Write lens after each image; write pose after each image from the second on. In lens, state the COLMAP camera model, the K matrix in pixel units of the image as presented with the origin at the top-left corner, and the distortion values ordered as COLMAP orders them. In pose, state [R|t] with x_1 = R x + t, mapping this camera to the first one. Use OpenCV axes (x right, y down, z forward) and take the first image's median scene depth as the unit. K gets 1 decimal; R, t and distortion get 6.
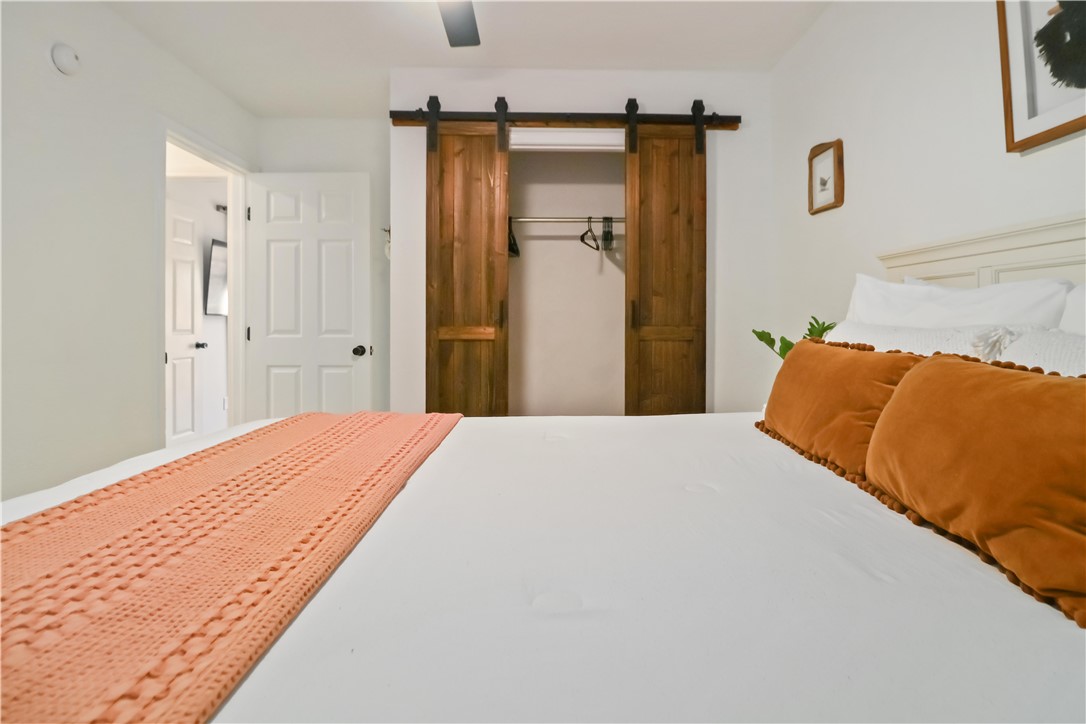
lens RADIAL K [[511.1, 0, 566.0], [0, 511.1, 315.7], [0, 0, 1]] dist [-0.001295, -0.009821]
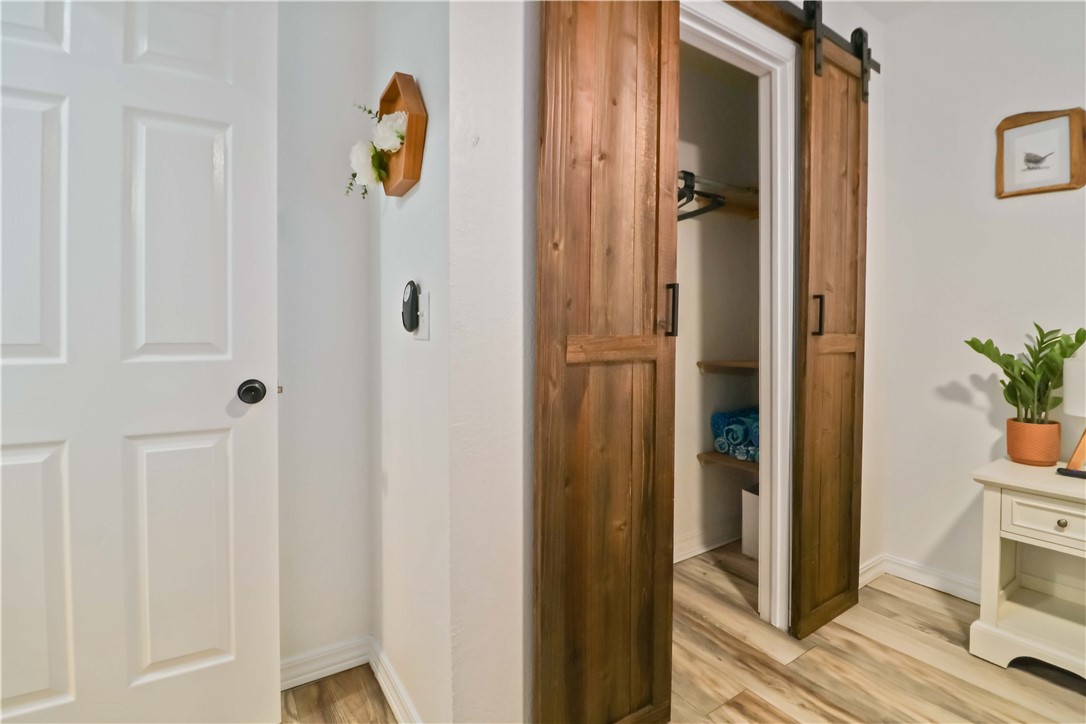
lens RADIAL K [[511.1, 0, 566.5], [0, 511.1, 336.7], [0, 0, 1]] dist [-0.001295, -0.009821]
pose [[0.847586, -0.003082, 0.530649, -0.485480], [-0.009517, 0.999734, 0.021009, 0.013284], [-0.530572, -0.022857, 0.847331, 0.598628]]
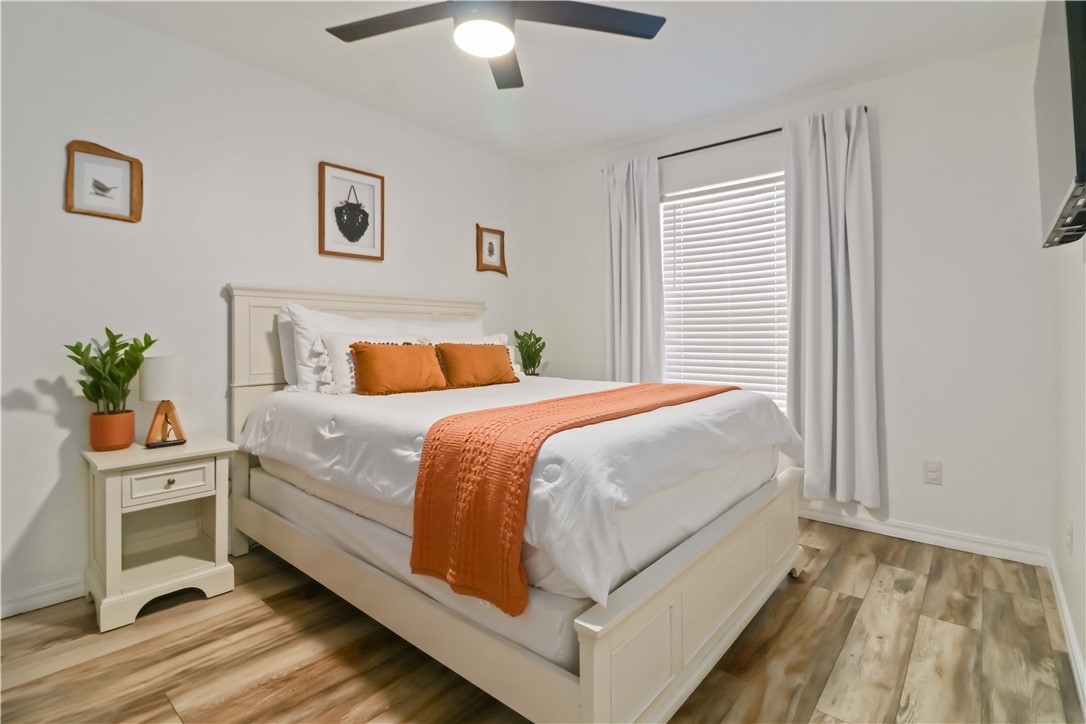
lens RADIAL K [[511.1, 0, 547.9], [0, 511.1, 332.7], [0, 0, 1]] dist [-0.001295, -0.009821]
pose [[-0.722038, 0.008775, 0.691797, -0.638033], [-0.003745, 0.999855, -0.016590, 0.019842], [-0.691843, -0.014569, -0.721901, 0.938830]]
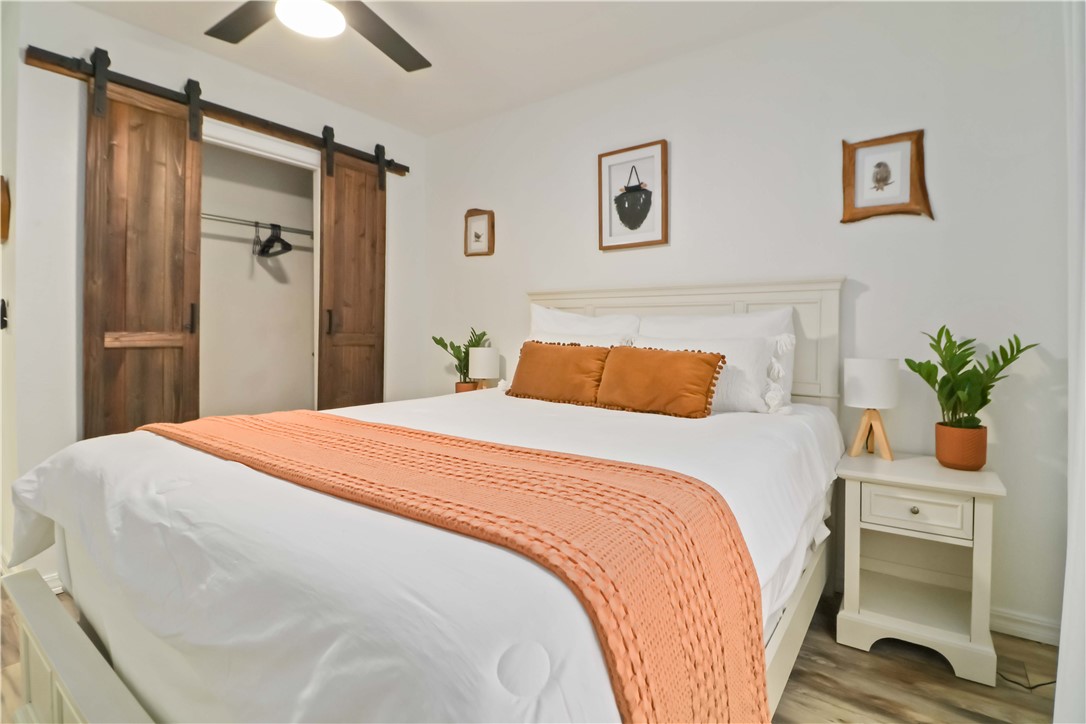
lens RADIAL K [[511.1, 0, 552.6], [0, 511.1, 338.6], [0, 0, 1]] dist [-0.001295, -0.009821]
pose [[0.623915, 0.000397, 0.781492, -0.430504], [-0.022327, 0.999601, 0.017318, 0.002472], [-0.781173, -0.028253, 0.623675, -0.075787]]
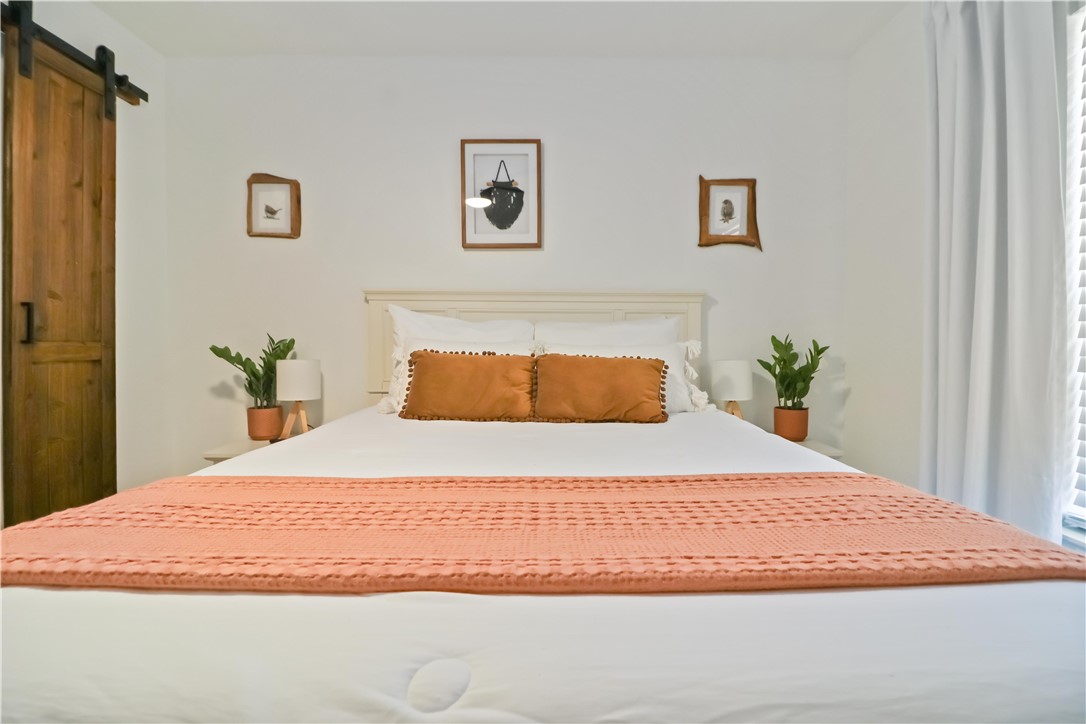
lens RADIAL K [[511.1, 0, 554.1], [0, 511.1, 350.8], [0, 0, 1]] dist [-0.001295, -0.009821]
pose [[0.045971, -0.015649, 0.998820, -0.481459], [-0.018988, 0.999683, 0.016537, 0.008233], [-0.998762, -0.019726, 0.045659, 0.288026]]
